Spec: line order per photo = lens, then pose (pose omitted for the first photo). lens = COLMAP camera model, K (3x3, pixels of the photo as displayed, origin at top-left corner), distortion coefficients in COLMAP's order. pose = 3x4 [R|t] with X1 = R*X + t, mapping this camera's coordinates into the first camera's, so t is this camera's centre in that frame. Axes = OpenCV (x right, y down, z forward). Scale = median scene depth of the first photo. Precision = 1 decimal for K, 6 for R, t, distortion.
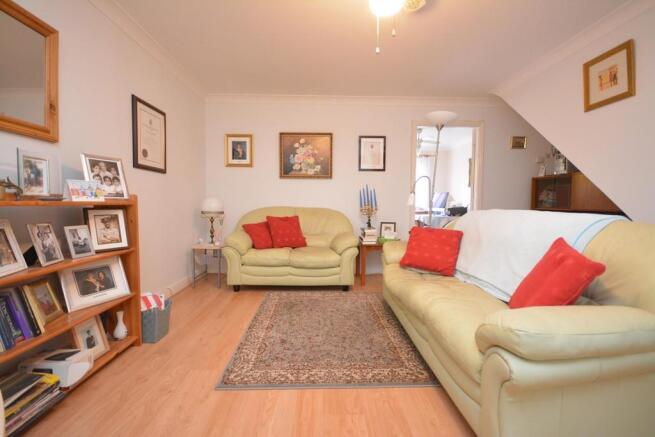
lens RADIAL K [[293.1, 0, 327.5], [0, 293.1, 218.5], [0, 0, 1]] dist [-0.000123, 0.000026]
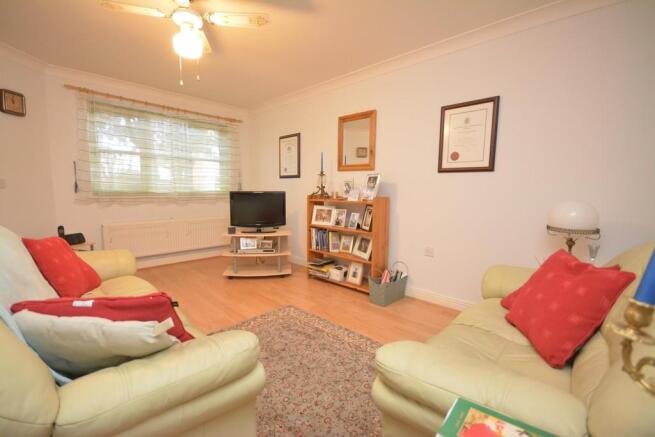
lens RADIAL K [[293.1, 0, 327.5], [0, 293.1, 218.5], [0, 0, 1]] dist [-0.000123, 0.000026]
pose [[-0.709907, 0.067808, -0.701024, 0.607622], [-0.045312, 0.988895, 0.141539, -0.190439], [0.702836, 0.132244, -0.698951, 2.067122]]
